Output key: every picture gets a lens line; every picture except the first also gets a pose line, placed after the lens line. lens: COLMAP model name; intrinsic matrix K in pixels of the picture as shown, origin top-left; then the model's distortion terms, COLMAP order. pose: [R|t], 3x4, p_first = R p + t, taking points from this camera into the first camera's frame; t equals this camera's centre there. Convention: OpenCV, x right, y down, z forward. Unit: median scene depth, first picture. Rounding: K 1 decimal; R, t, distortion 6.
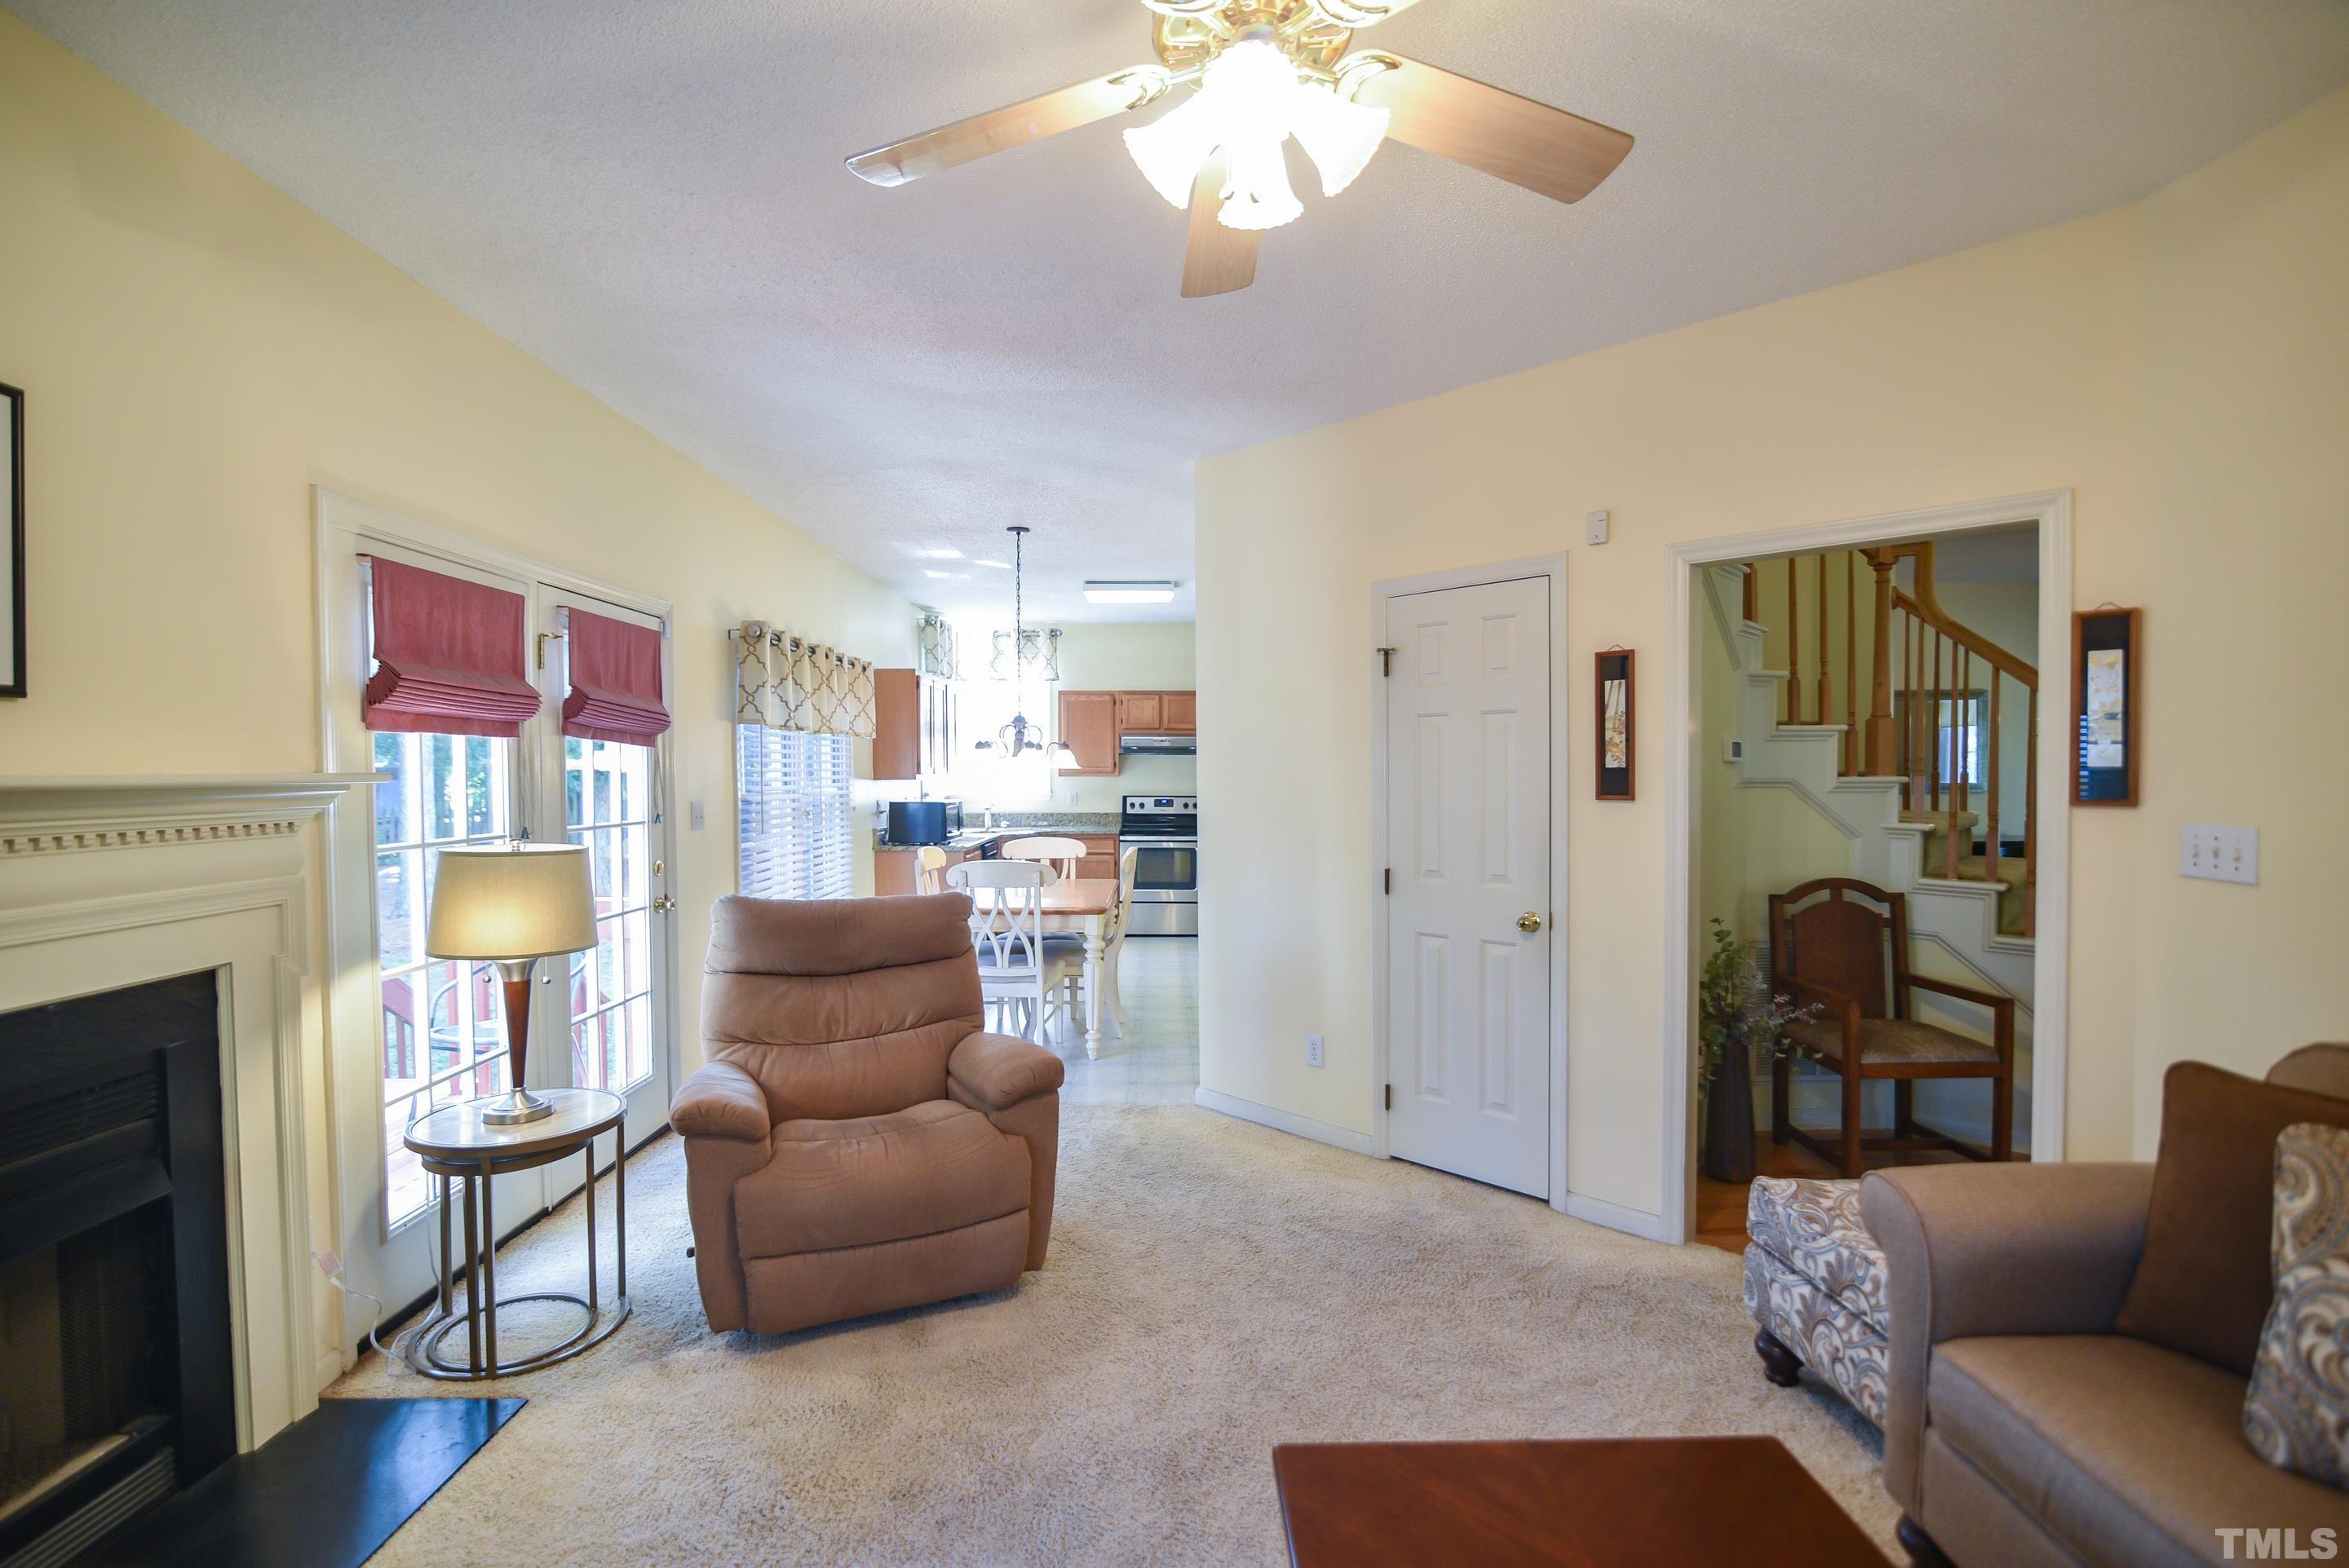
lens RADIAL K [[1094.0, 0, 1172.4], [0, 1094.0, 793.9], [0, 0, 1]] dist [-0.015270, 0.000399]
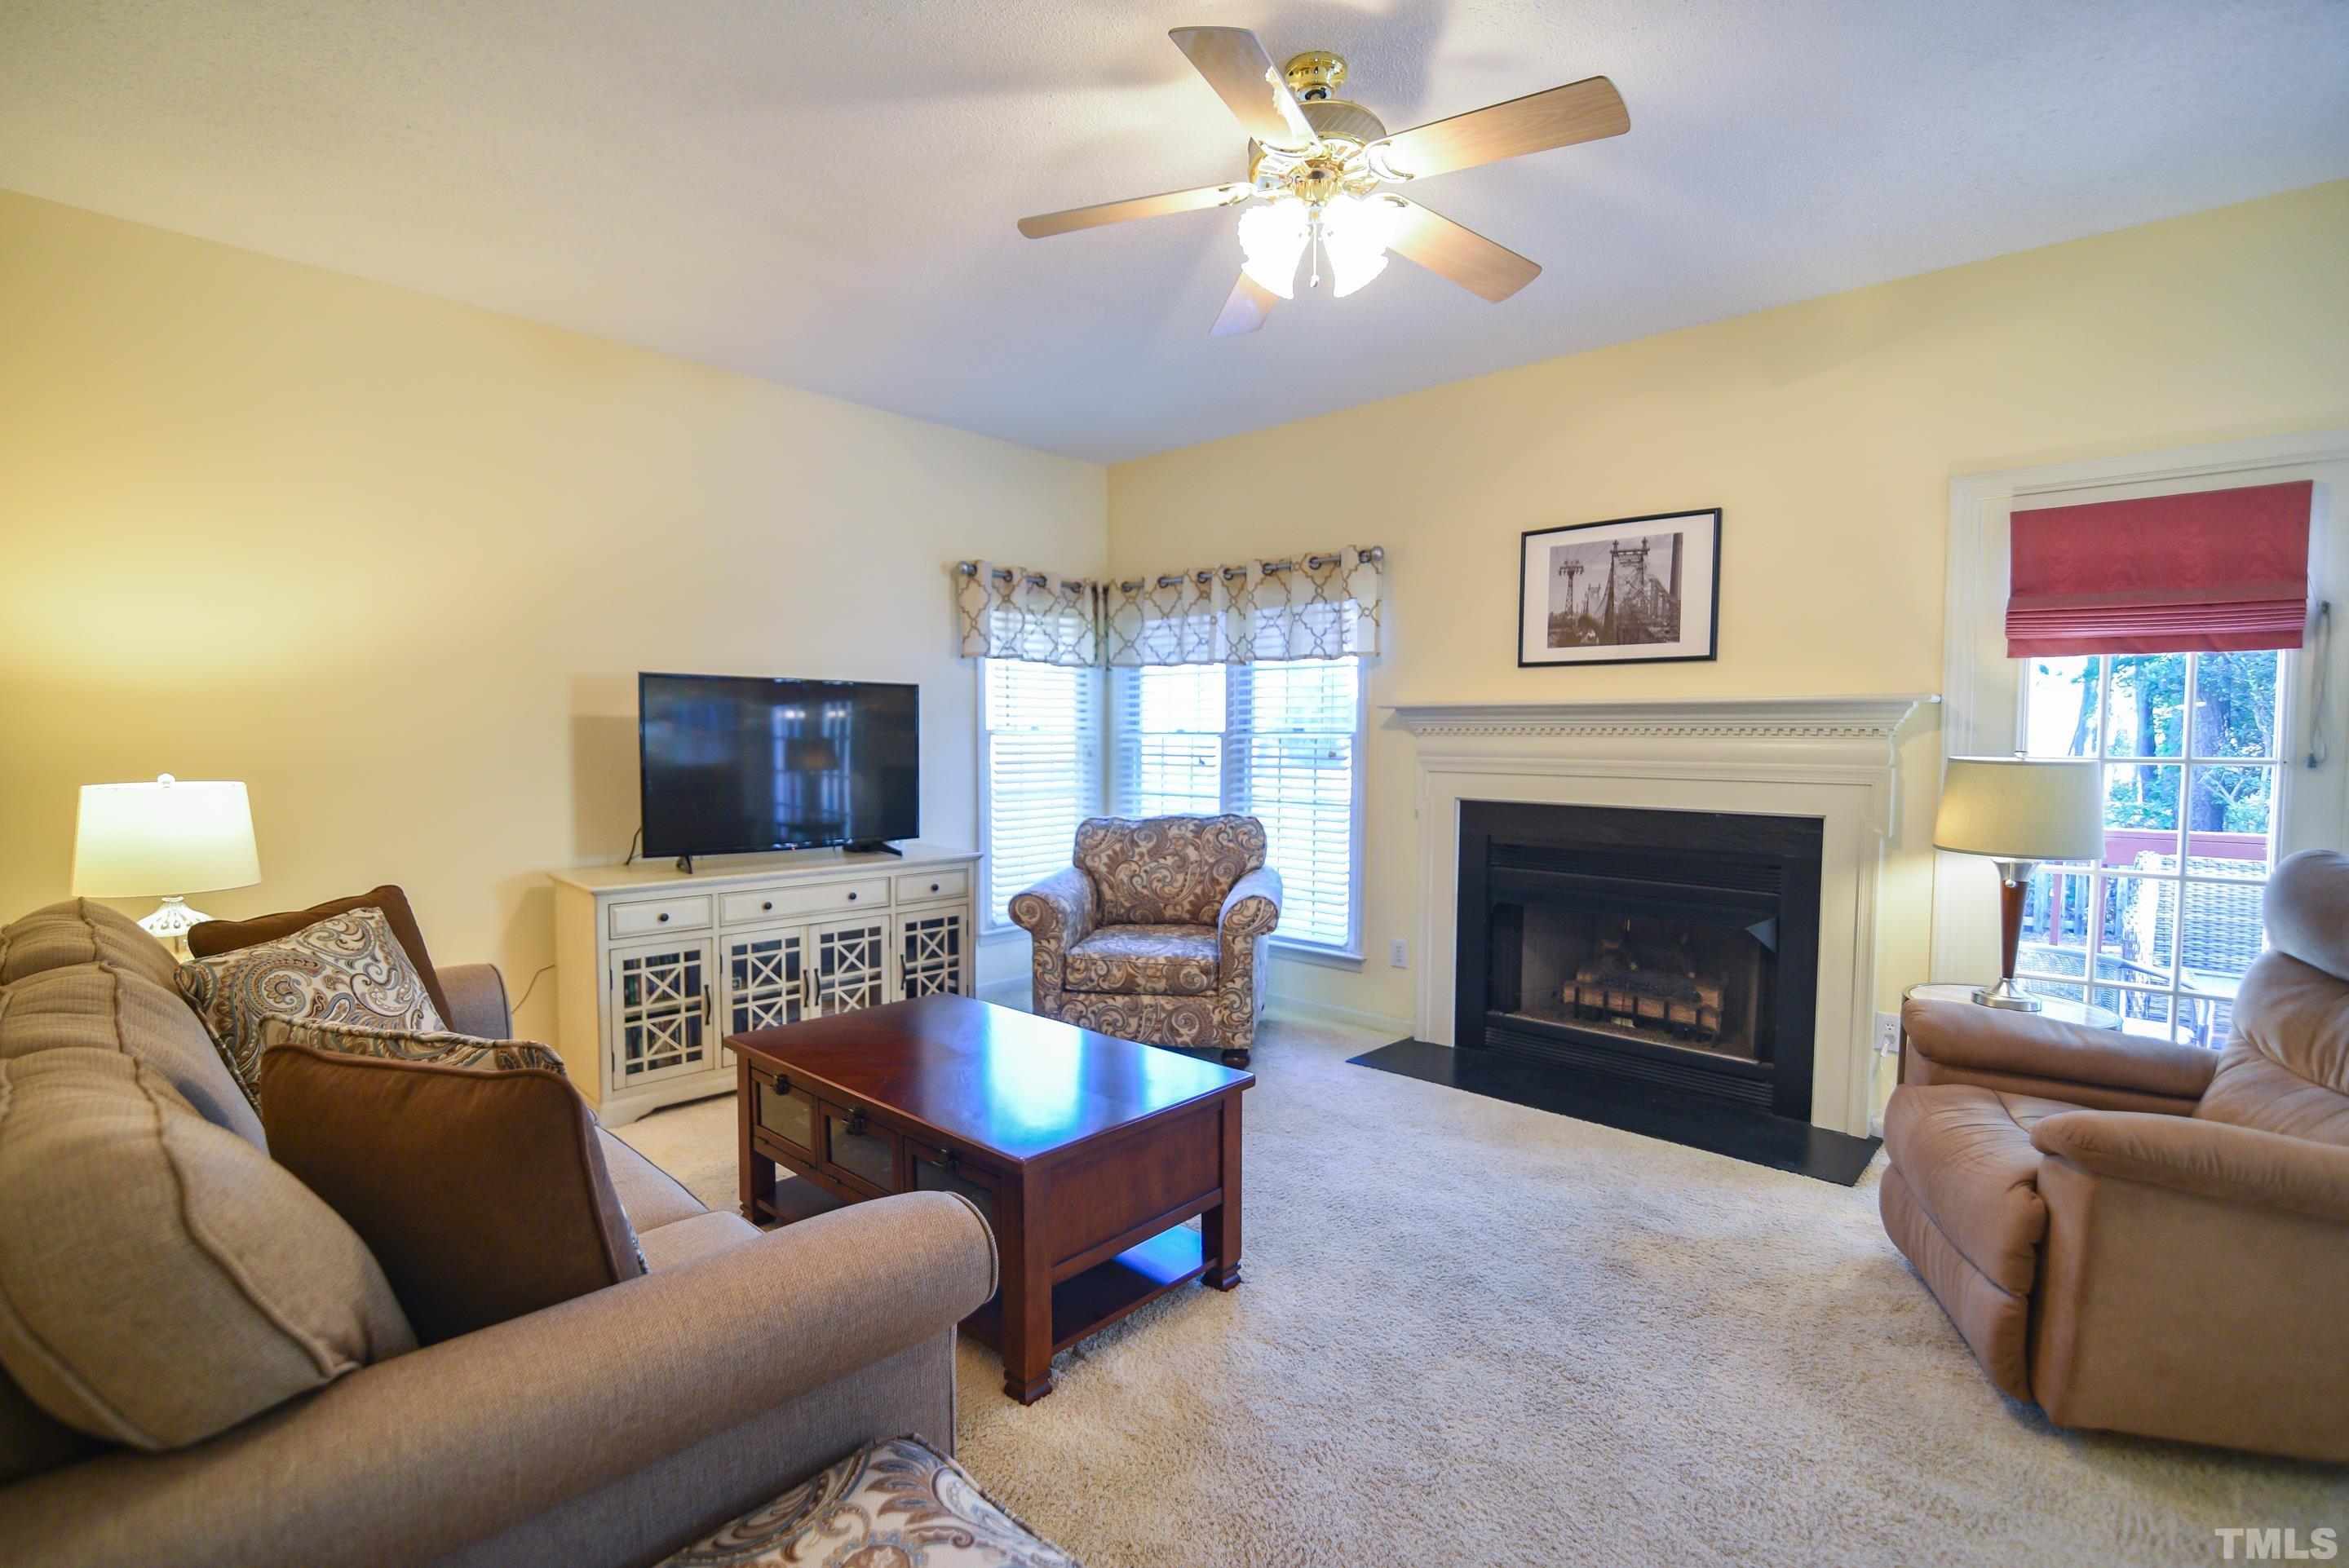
lens RADIAL K [[1094.0, 0, 1172.4], [0, 1094.0, 793.9], [0, 0, 1]] dist [-0.015270, 0.000399]
pose [[-0.697378, 0.033691, -0.715911, 0.552452], [-0.023401, 0.997292, 0.069728, 0.020859], [0.716322, 0.065379, -0.694701, 0.834748]]
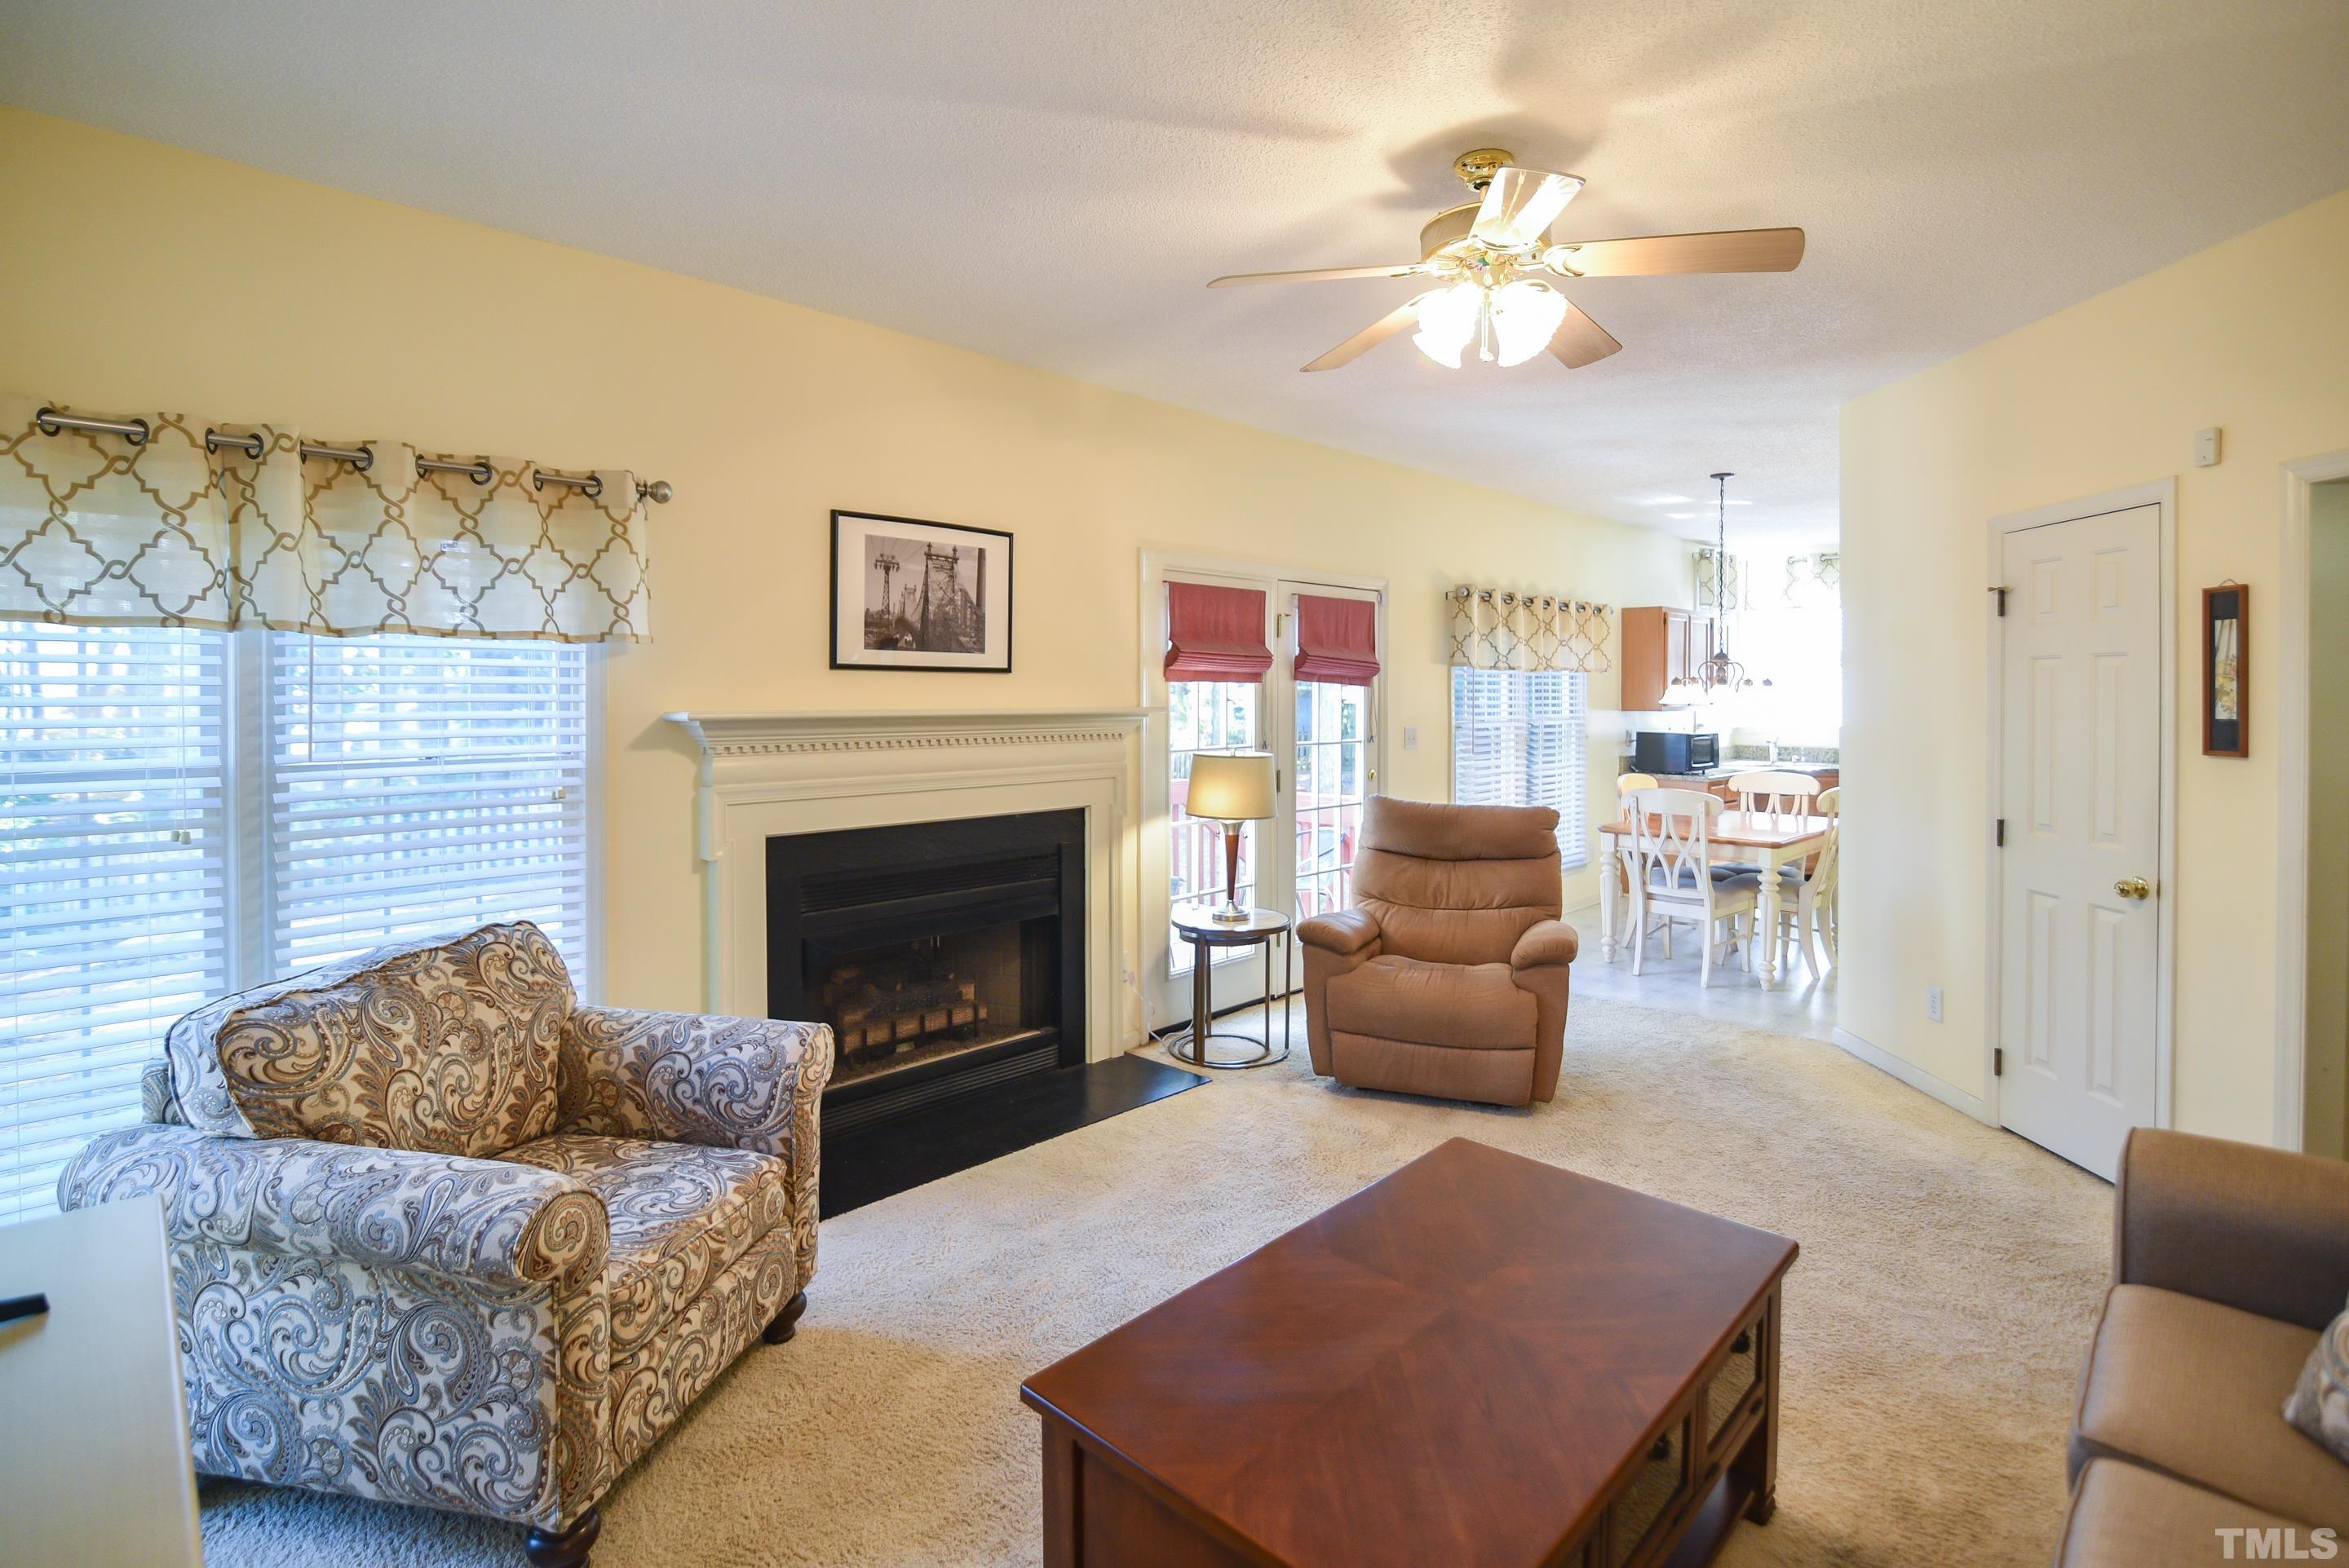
lens RADIAL K [[1156.7, 0, 1211.8], [0, 1156.7, 697.8], [0, 0, 1]] dist [-0.001353, 0.000418]
pose [[0.728780, 0.011141, -0.684657, 0.413445], [-0.022730, 0.999710, -0.007928, -0.014320], [0.684370, 0.021340, 0.728822, -0.214292]]
